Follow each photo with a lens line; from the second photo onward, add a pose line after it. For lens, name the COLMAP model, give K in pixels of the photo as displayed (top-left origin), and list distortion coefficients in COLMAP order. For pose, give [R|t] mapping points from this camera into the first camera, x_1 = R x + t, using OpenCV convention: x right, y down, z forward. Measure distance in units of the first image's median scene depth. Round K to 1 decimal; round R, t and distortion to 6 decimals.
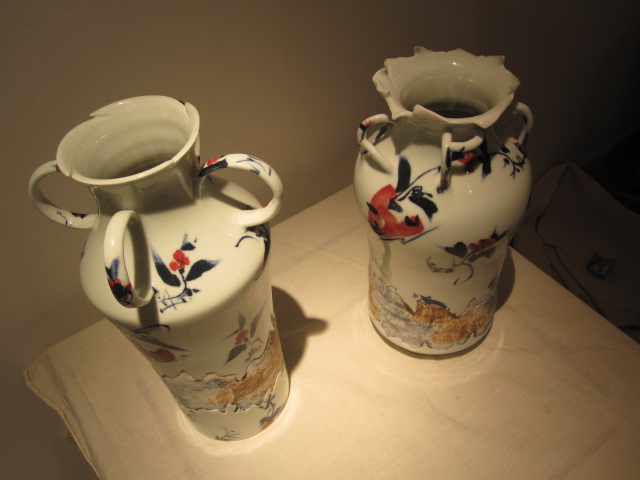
lens RADIAL K [[624.6, 0, 319.8], [0, 624.6, 240.2], [0, 0, 1]] dist [-0.076697, 0.000000]
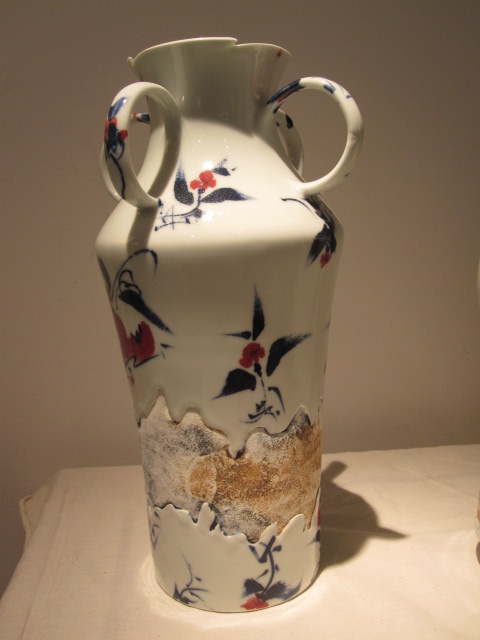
lens RADIAL K [[624.6, 0, 240.2], [0, 624.6, 320.0], [0, 0, 1]] dist [-0.076697, 0.000000]
pose [[0.873834, 0.150855, -0.462231, 0.162011], [-0.385885, 0.793538, -0.470522, 0.427493], [0.295817, 0.589525, 0.751633, 0.444261]]
